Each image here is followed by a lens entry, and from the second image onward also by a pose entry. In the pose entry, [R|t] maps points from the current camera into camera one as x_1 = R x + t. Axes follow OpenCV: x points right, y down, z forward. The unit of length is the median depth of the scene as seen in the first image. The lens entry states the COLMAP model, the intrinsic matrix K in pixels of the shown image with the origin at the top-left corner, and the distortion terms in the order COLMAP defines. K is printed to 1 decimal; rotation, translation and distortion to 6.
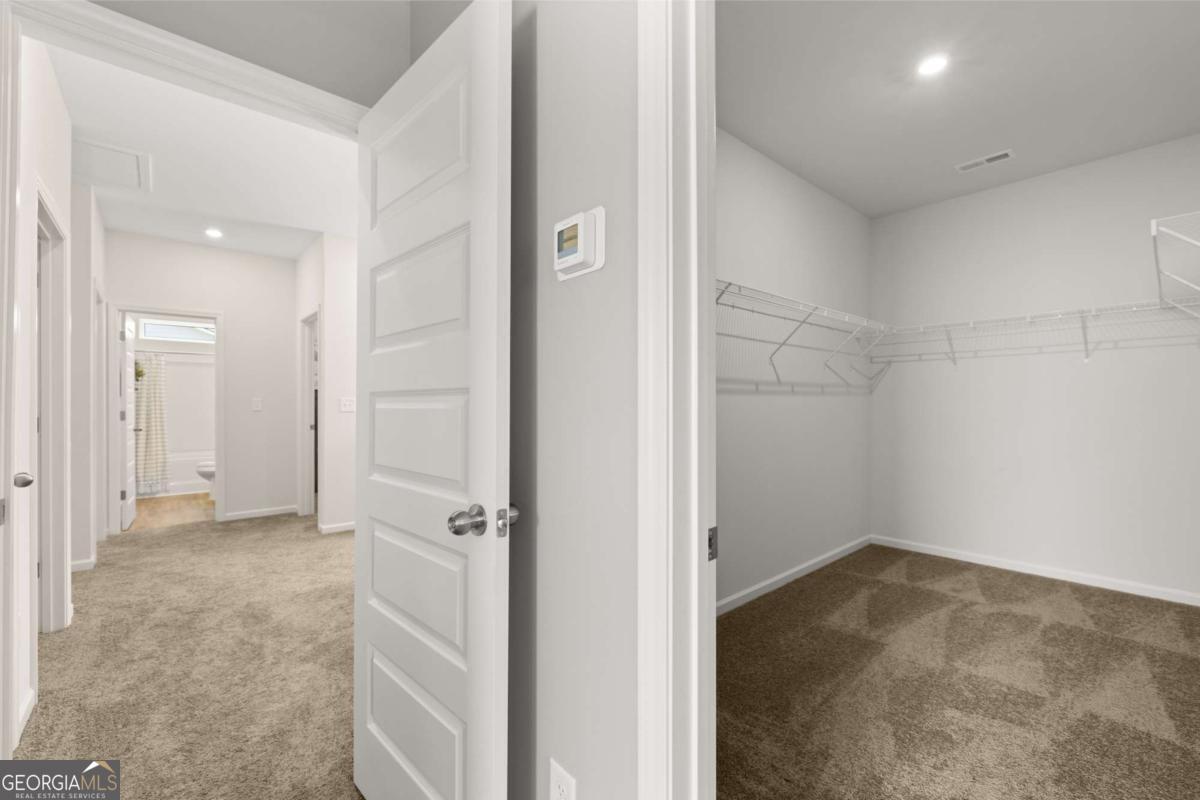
lens RADIAL K [[501.4, 0, 599.4], [0, 501.4, 408.1], [0, 0, 1]] dist [-0.000195, -0.000059]
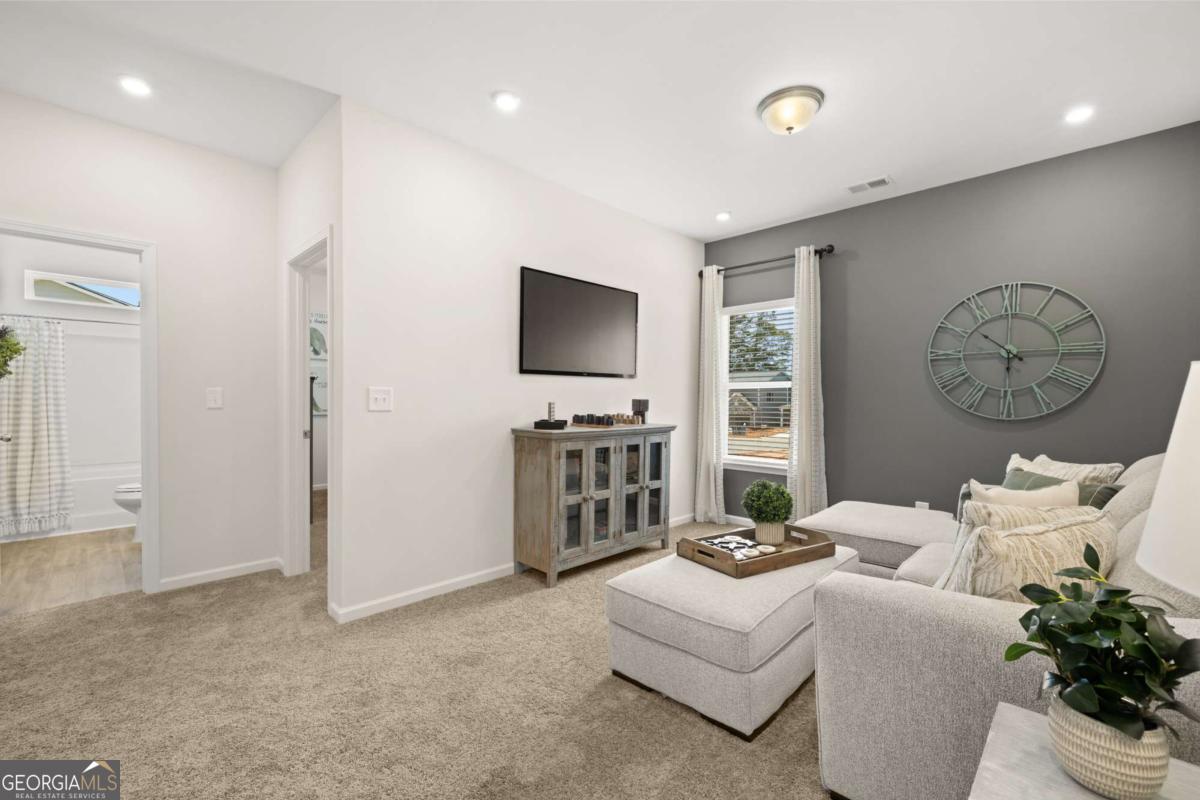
lens RADIAL K [[501.4, 0, 598.7], [0, 501.4, 402.7], [0, 0, 1]] dist [-0.000195, -0.000059]
pose [[0.997065, 0.000544, 0.076555, -0.259349], [-0.000952, 0.999986, 0.005293, -0.005249], [-0.076551, -0.005350, 0.997051, 0.350214]]
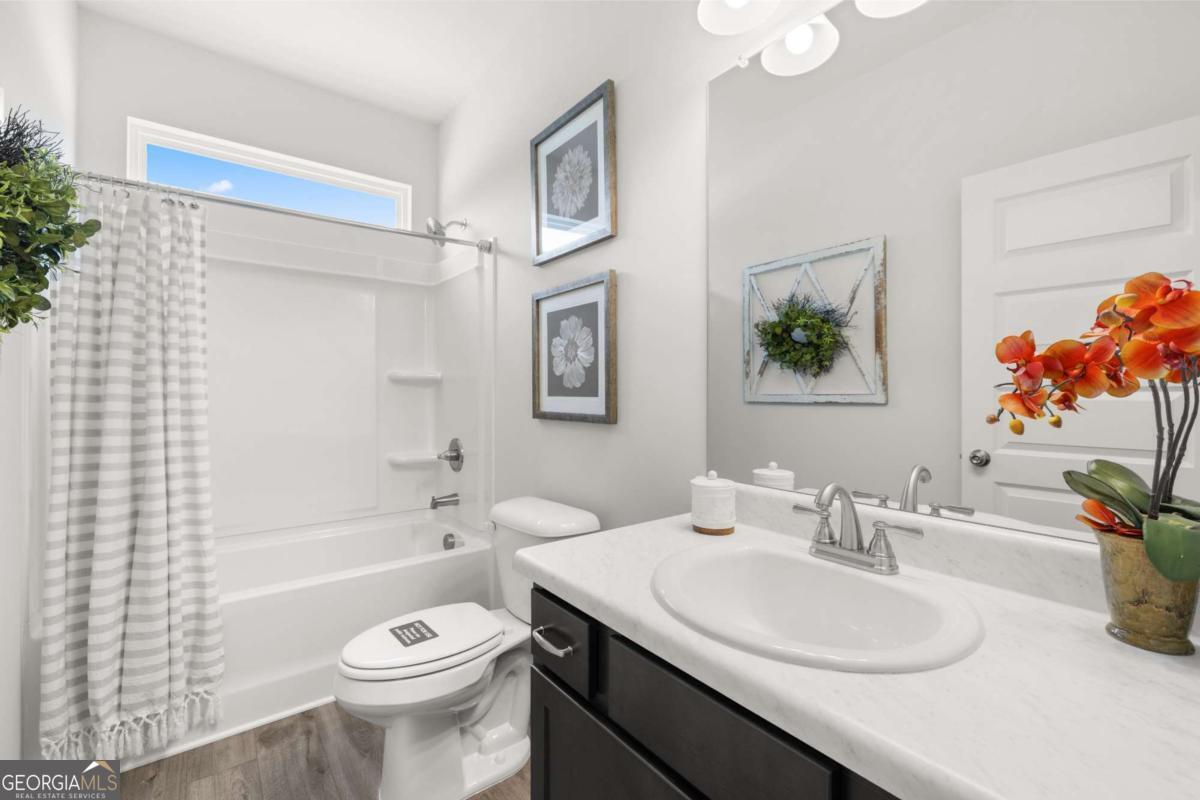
lens RADIAL K [[501.4, 0, 602.0], [0, 501.4, 389.3], [0, 0, 1]] dist [-0.000195, -0.000059]
pose [[0.999612, 0.002441, -0.027745, -0.806639], [-0.002582, 0.999984, -0.005039, -0.010190], [0.027732, 0.005109, 0.999602, 0.921915]]
